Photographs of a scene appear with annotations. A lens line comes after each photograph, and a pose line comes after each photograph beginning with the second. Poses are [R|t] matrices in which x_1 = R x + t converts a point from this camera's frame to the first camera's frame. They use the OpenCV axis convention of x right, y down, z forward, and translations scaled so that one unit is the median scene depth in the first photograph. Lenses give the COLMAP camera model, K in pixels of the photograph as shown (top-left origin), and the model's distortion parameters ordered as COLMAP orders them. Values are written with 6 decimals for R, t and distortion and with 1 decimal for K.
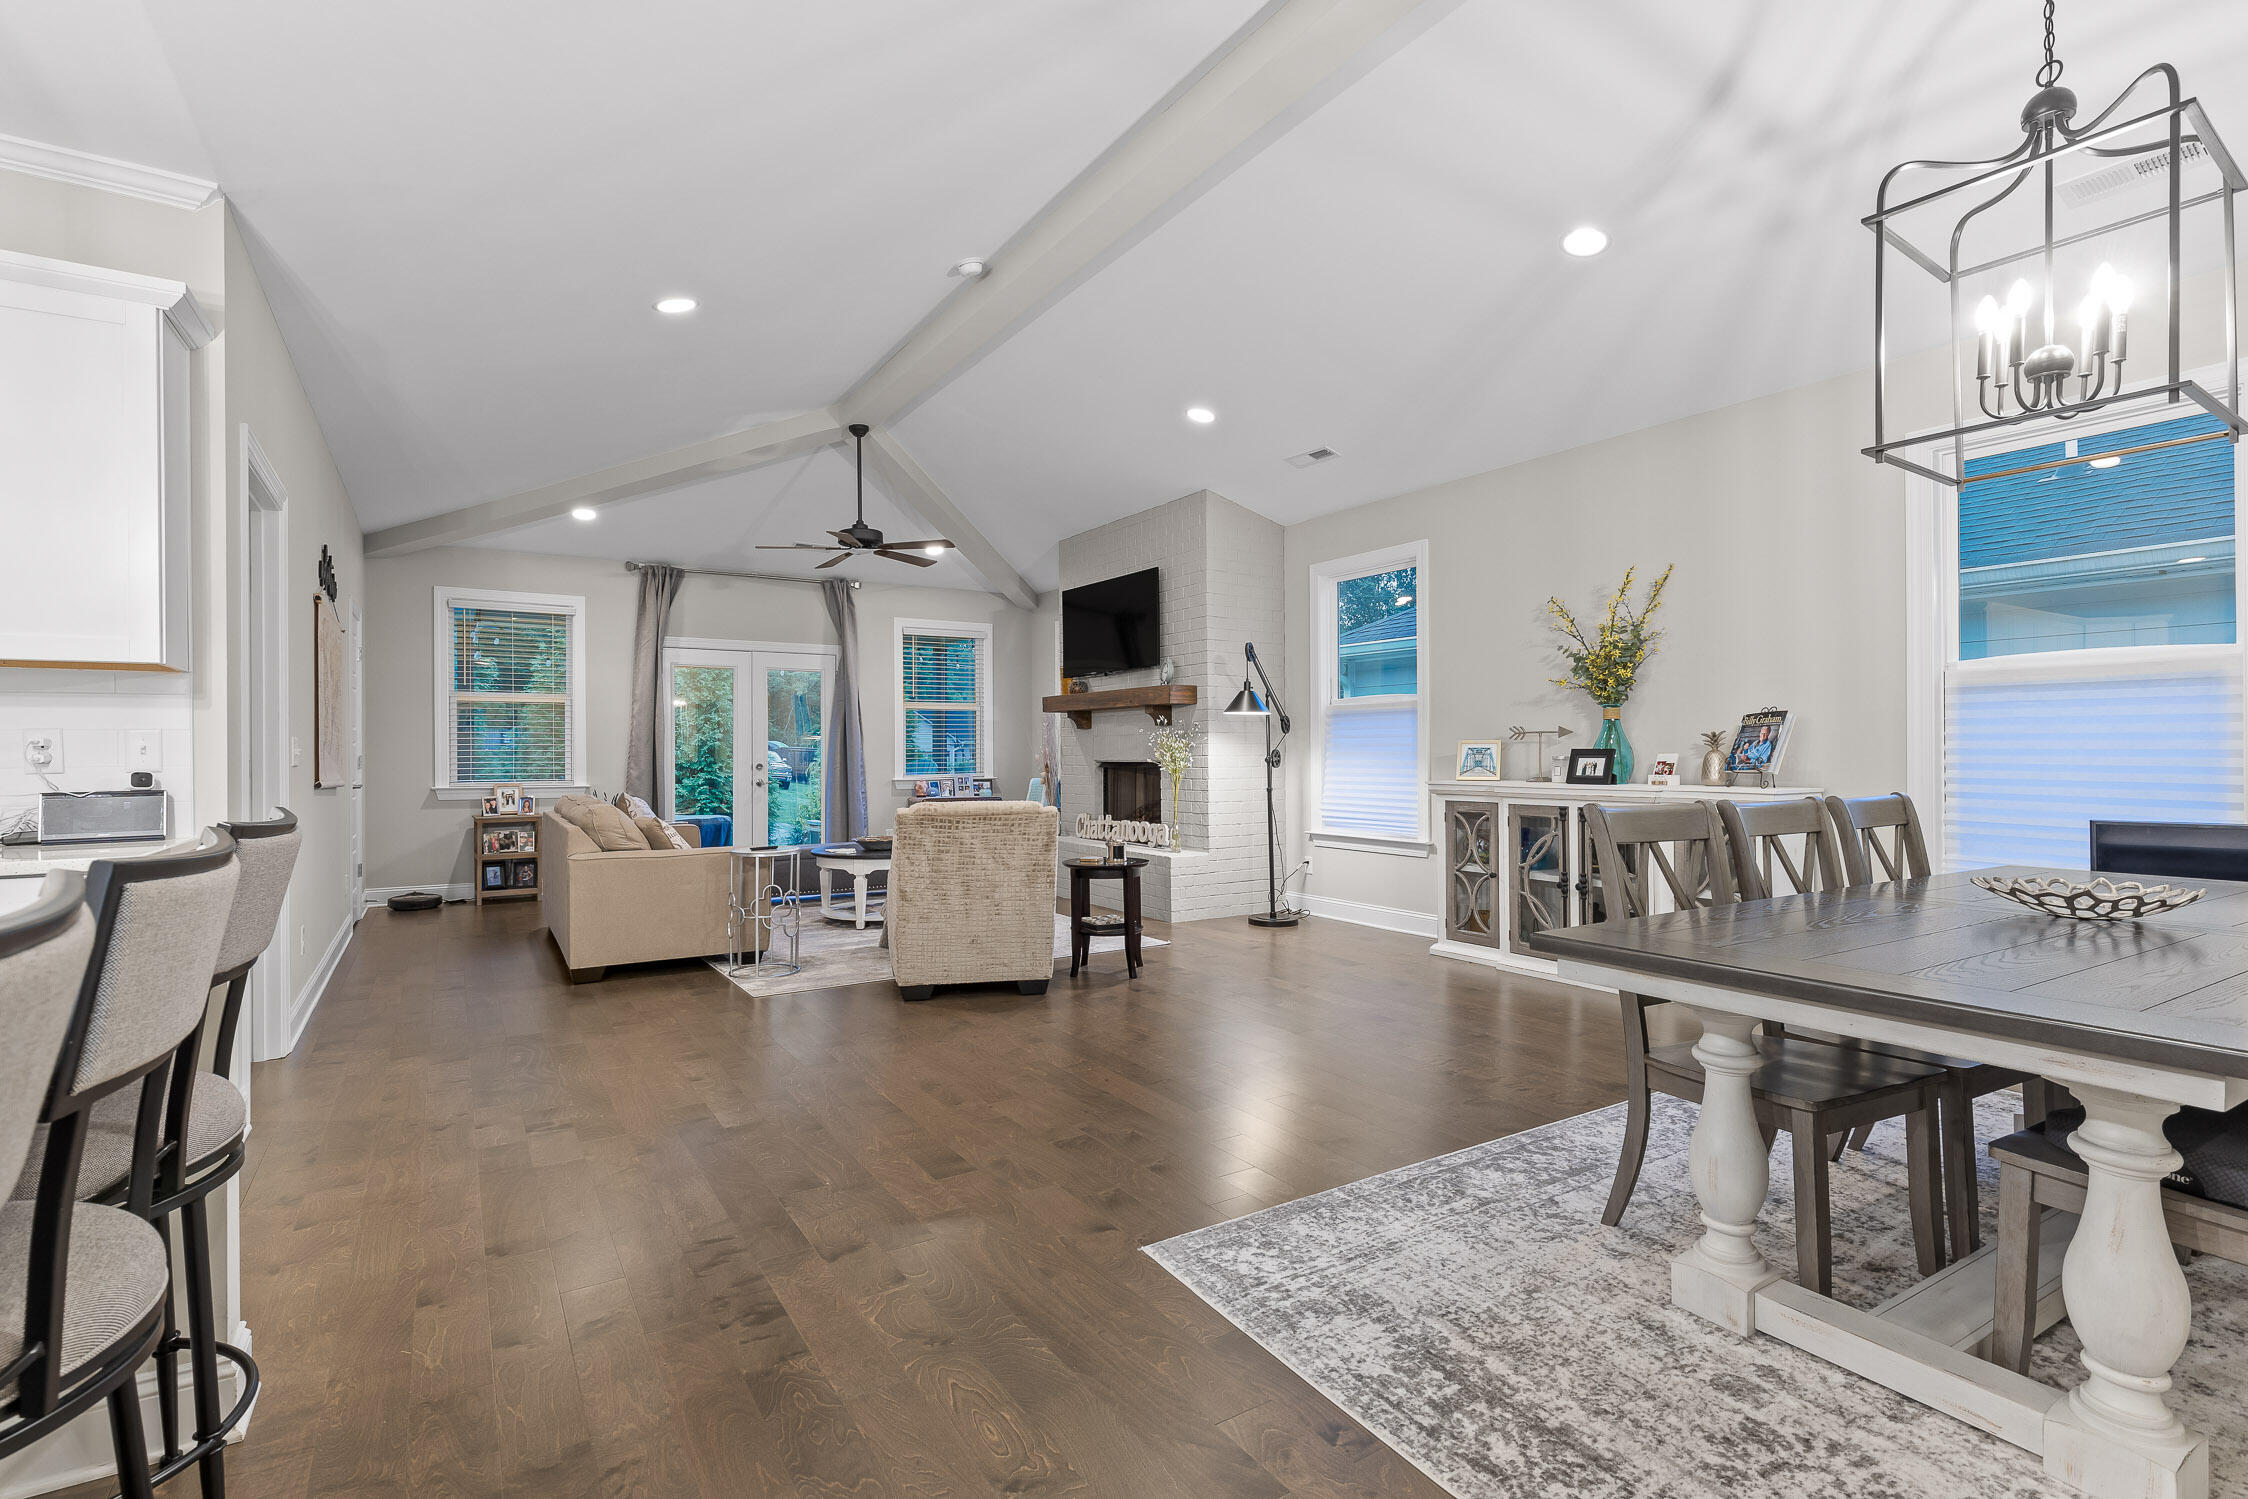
lens RADIAL K [[1050.2, 0, 1117.7], [0, 1050.2, 749.7], [0, 0, 1]] dist [0.005438, -0.000167]
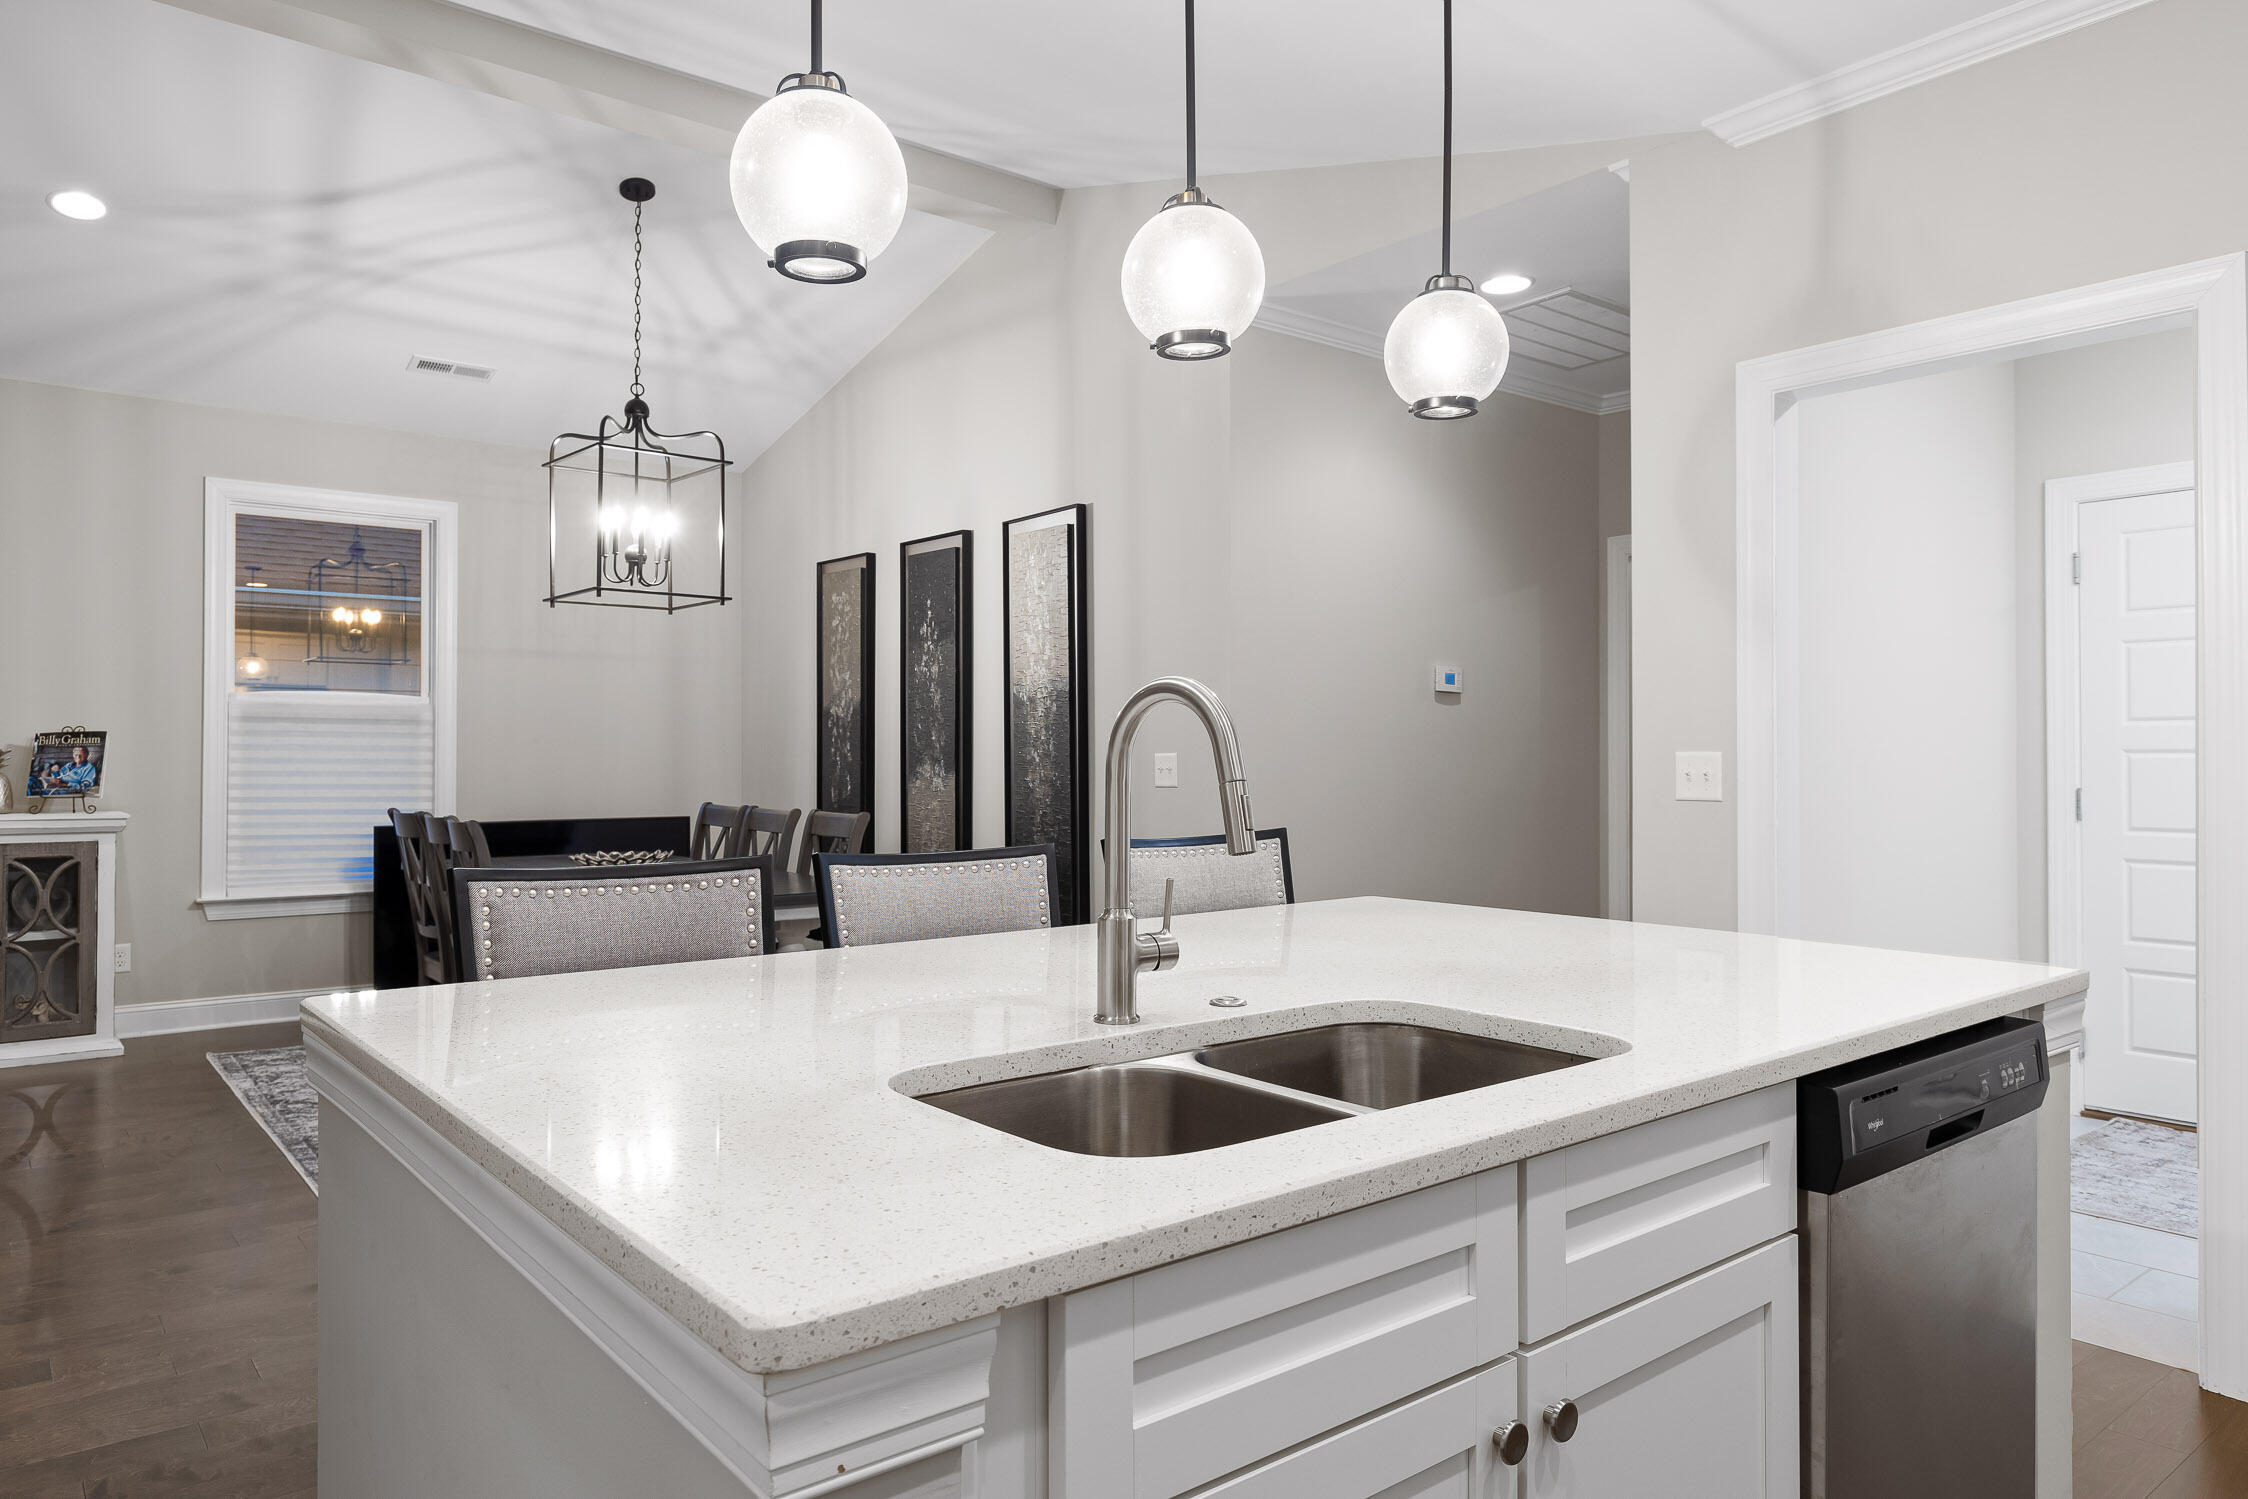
lens RADIAL K [[1431.7, 0, 1118.7], [0, 1431.7, 738.1], [0, 0, 1]] dist [0.001508, -0.001531]
pose [[-0.115797, 0.016937, 0.993129, -0.635455], [-0.004637, 0.999834, -0.017593, -0.010376], [-0.993262, -0.006643, -0.115699, 0.195106]]
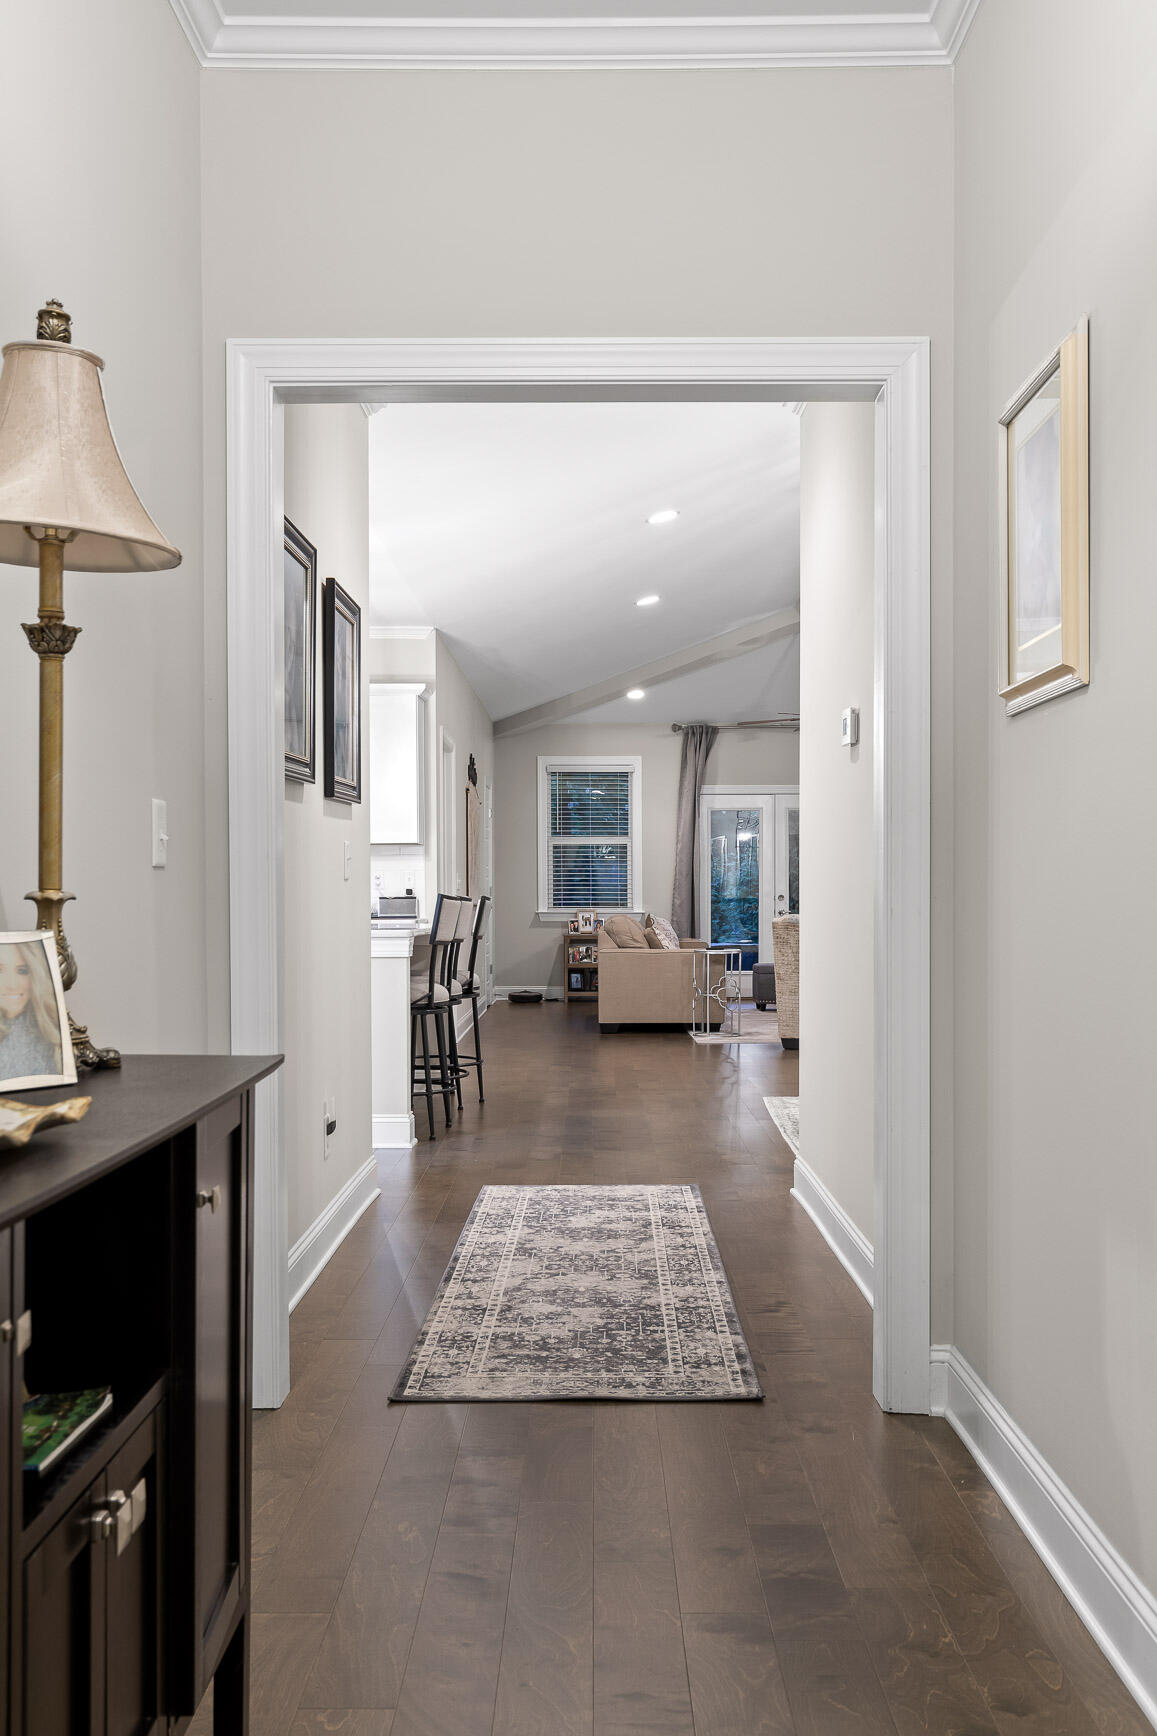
lens RADIAL K [[1560.4, 0, 582.5], [0, 1560.4, 898.9], [0, 0, 1]] dist [0.000459, 0.000063]
pose [[0.840704, 0.003229, -0.541486, 0.653041], [0.000975, 0.999972, 0.007477, 0.008970], [0.541495, -0.006813, 0.840677, -0.874895]]
